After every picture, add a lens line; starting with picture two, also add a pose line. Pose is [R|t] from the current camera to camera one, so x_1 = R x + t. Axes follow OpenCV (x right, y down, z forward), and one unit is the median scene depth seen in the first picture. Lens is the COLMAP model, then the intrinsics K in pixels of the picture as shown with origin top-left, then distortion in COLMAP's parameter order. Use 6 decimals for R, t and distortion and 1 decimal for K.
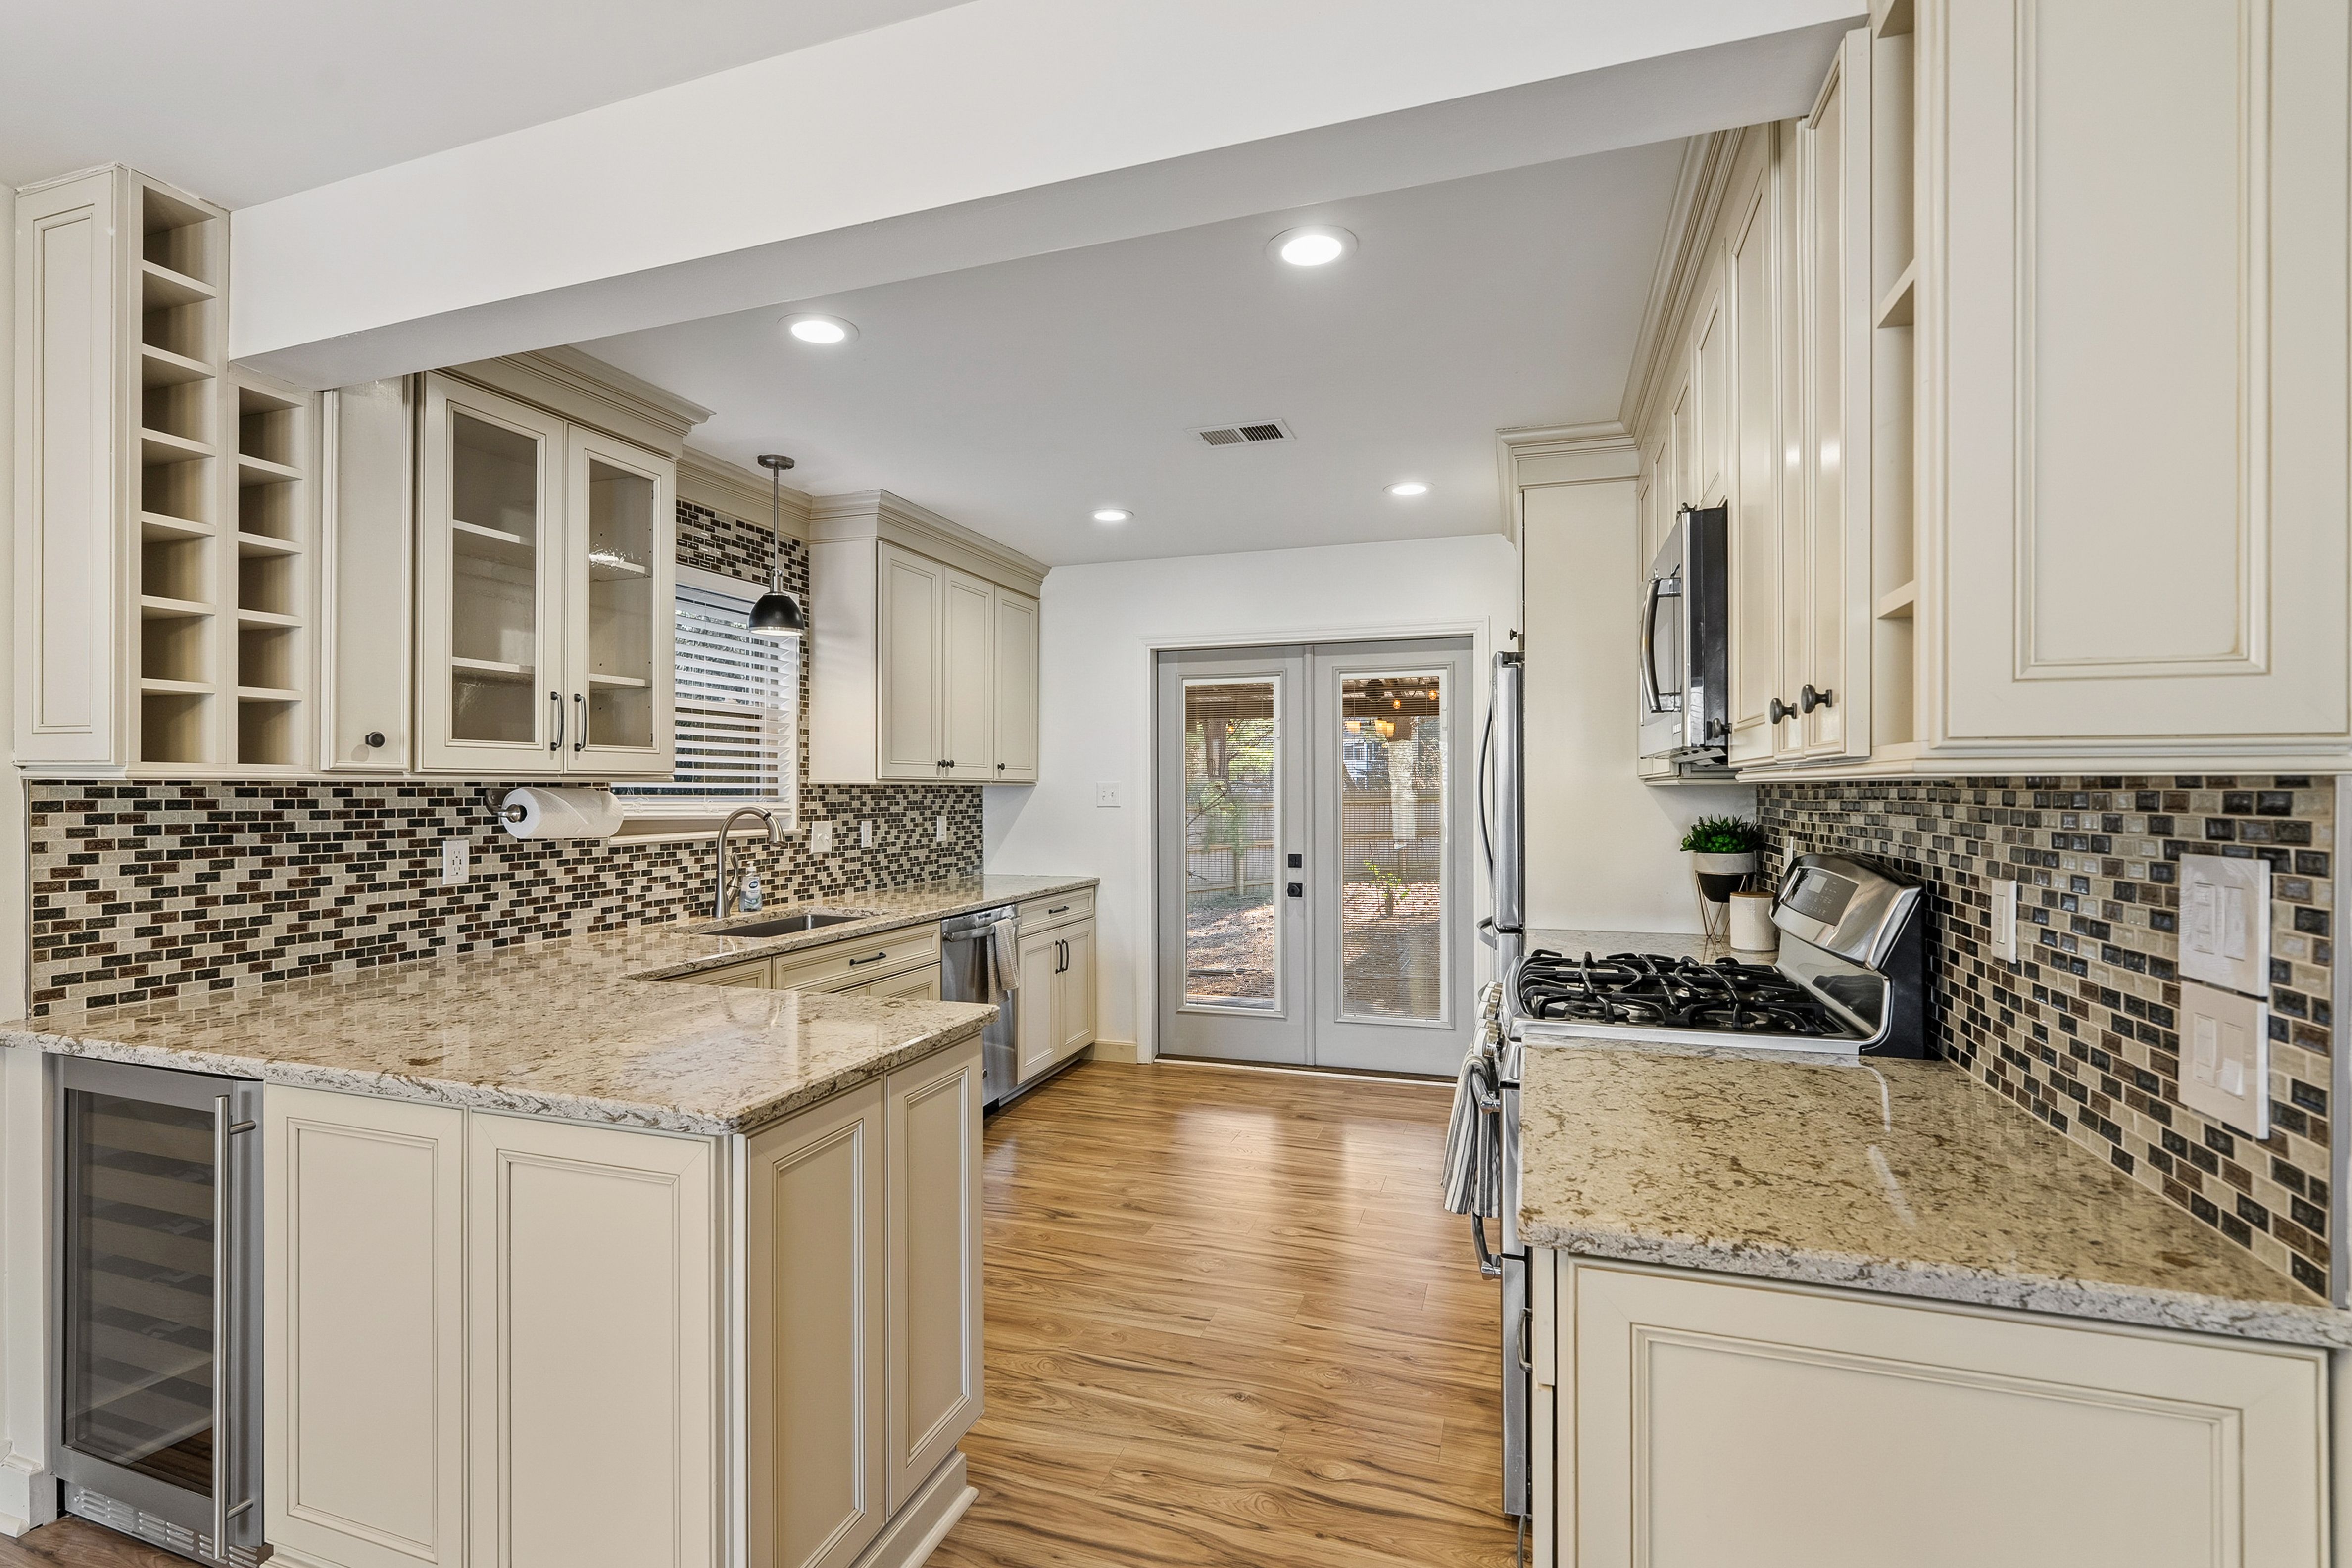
lens RADIAL K [[1075.1, 0, 1169.8], [0, 1075.1, 781.7], [0, 0, 1]] dist [-0.005086, -0.000084]
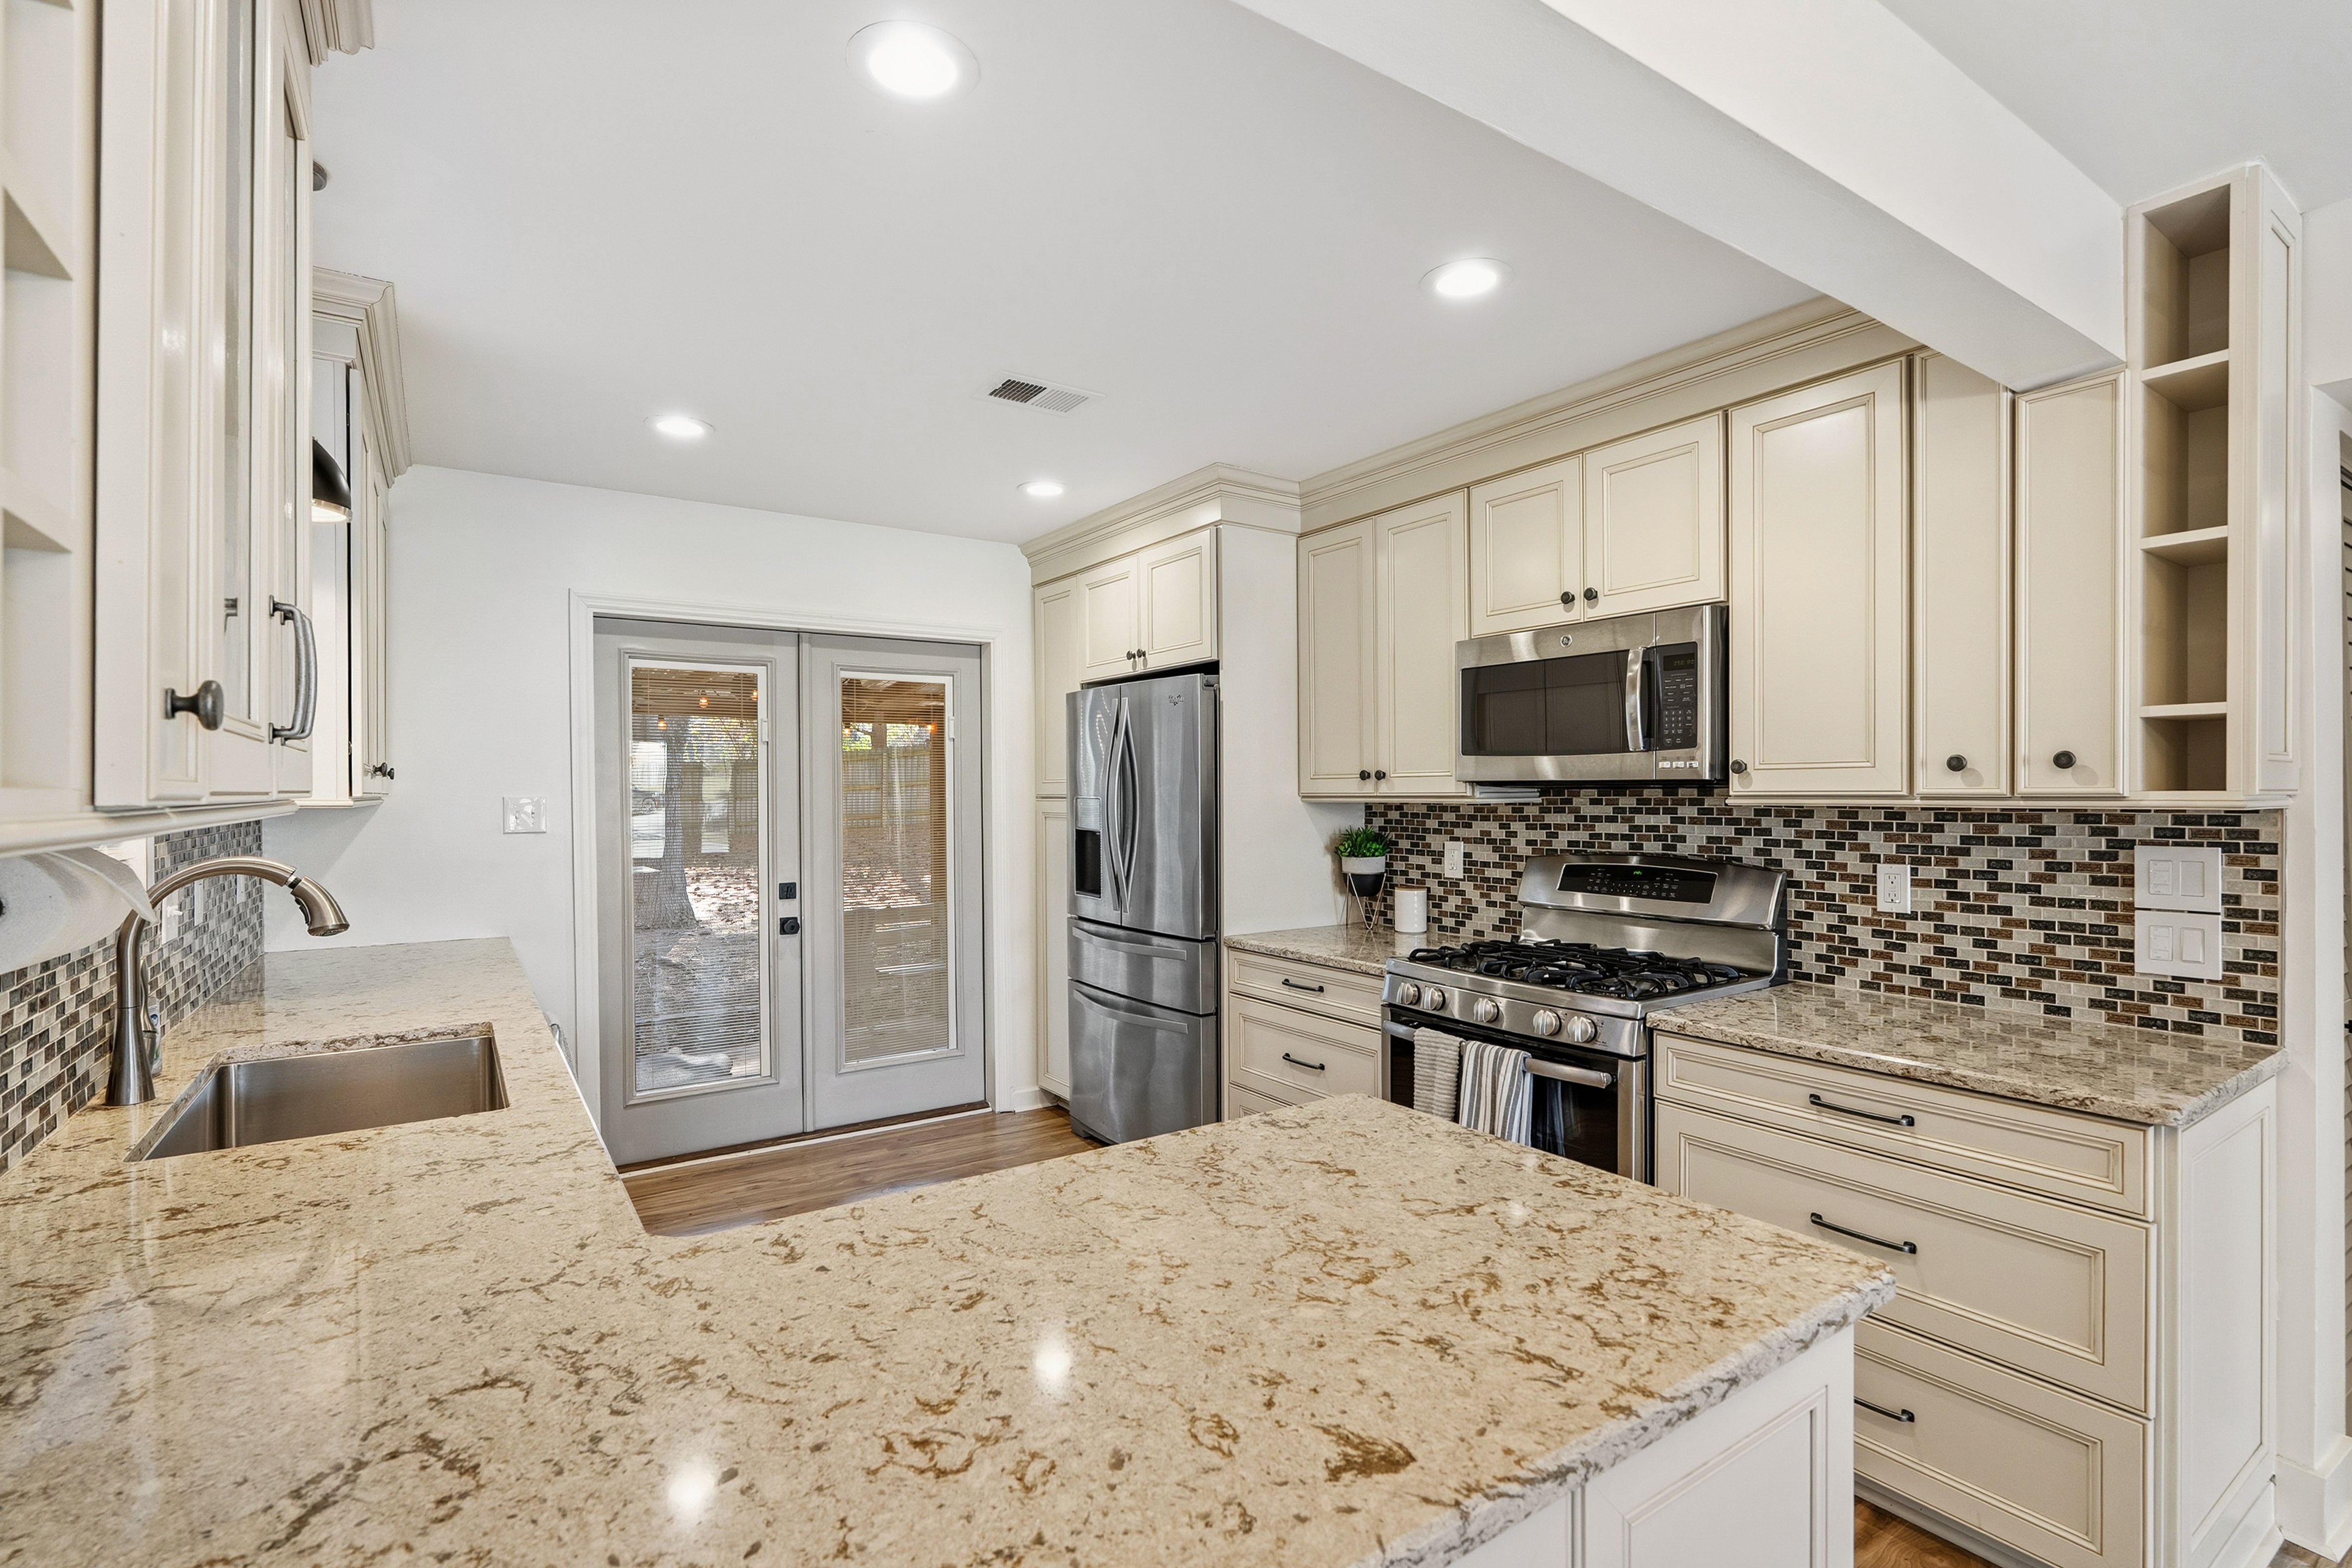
lens RADIAL K [[1075.1, 0, 1170.4], [0, 1075.1, 793.0], [0, 0, 1]] dist [-0.005086, -0.000084]
pose [[0.607672, -0.001754, 0.794186, -0.539099], [-0.003362, 0.999983, 0.004780, -0.010471], [-0.794181, -0.005575, 0.607656, 0.386700]]
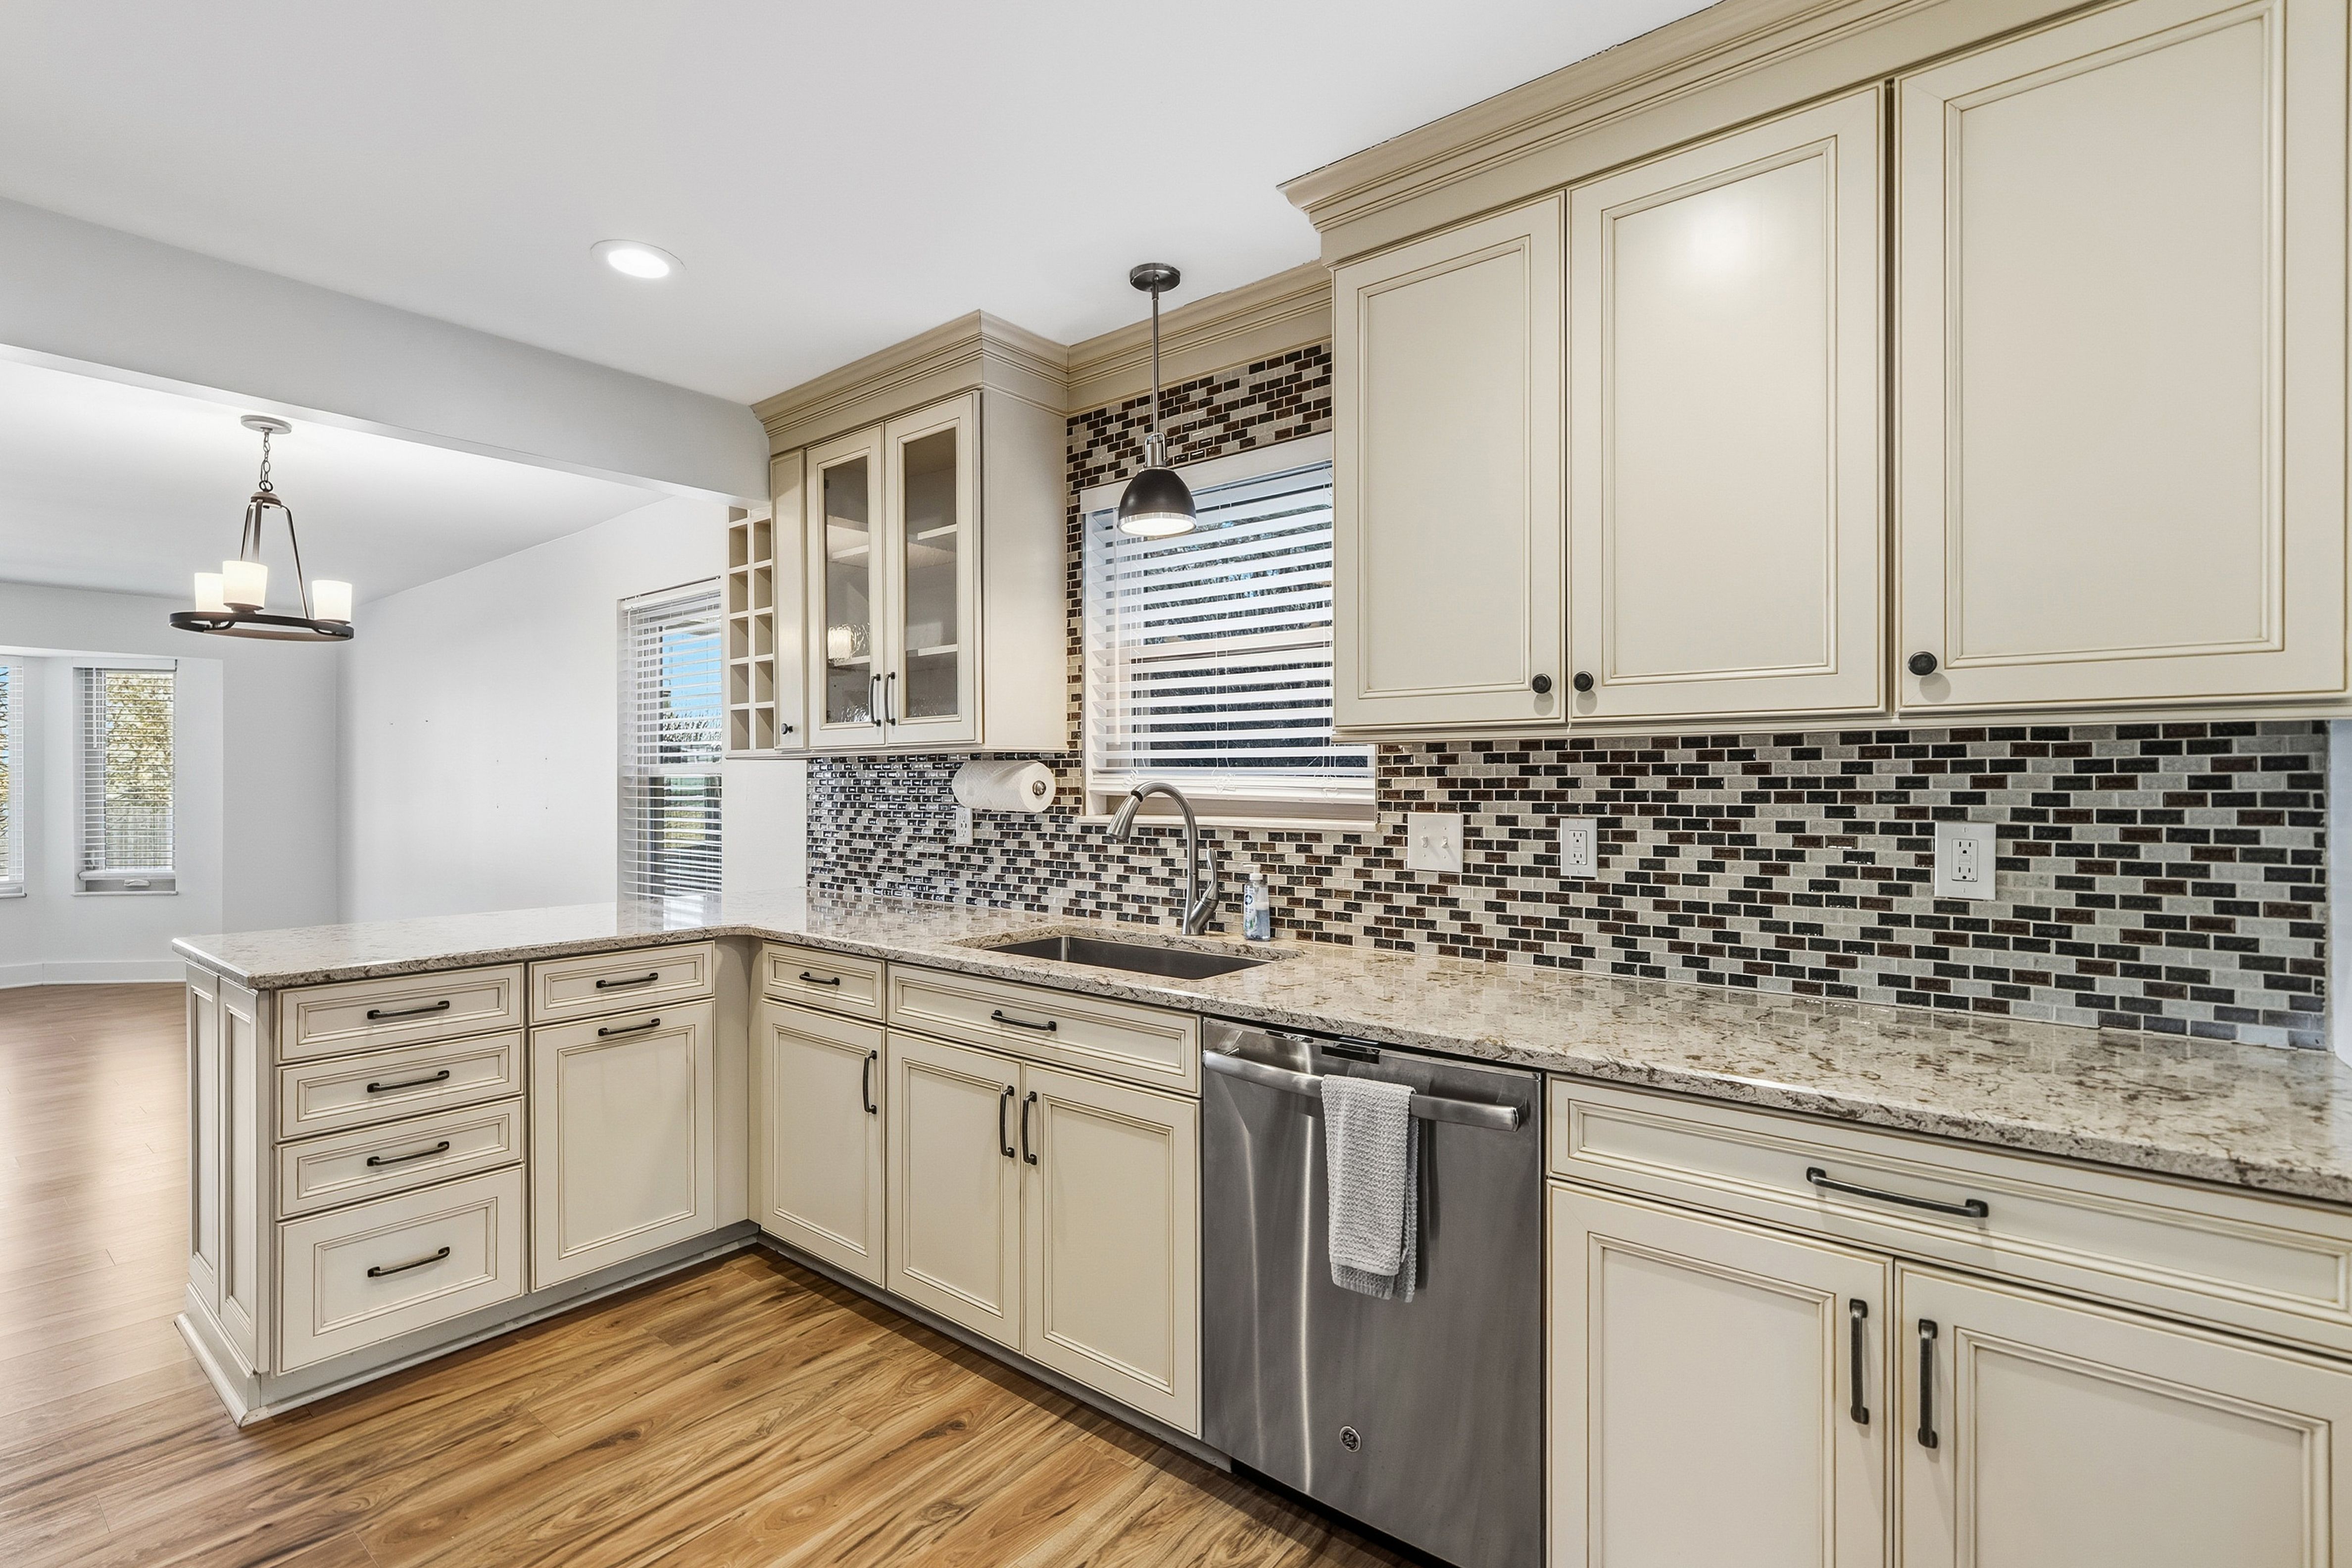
lens RADIAL K [[1075.1, 0, 1164.4], [0, 1075.1, 784.7], [0, 0, 1]] dist [-0.005086, -0.000084]
pose [[-0.350428, 0.000607, -0.936589, 0.291160], [0.006205, 0.999979, -0.001674, 0.028227], [0.936569, -0.006398, -0.350425, 1.335427]]
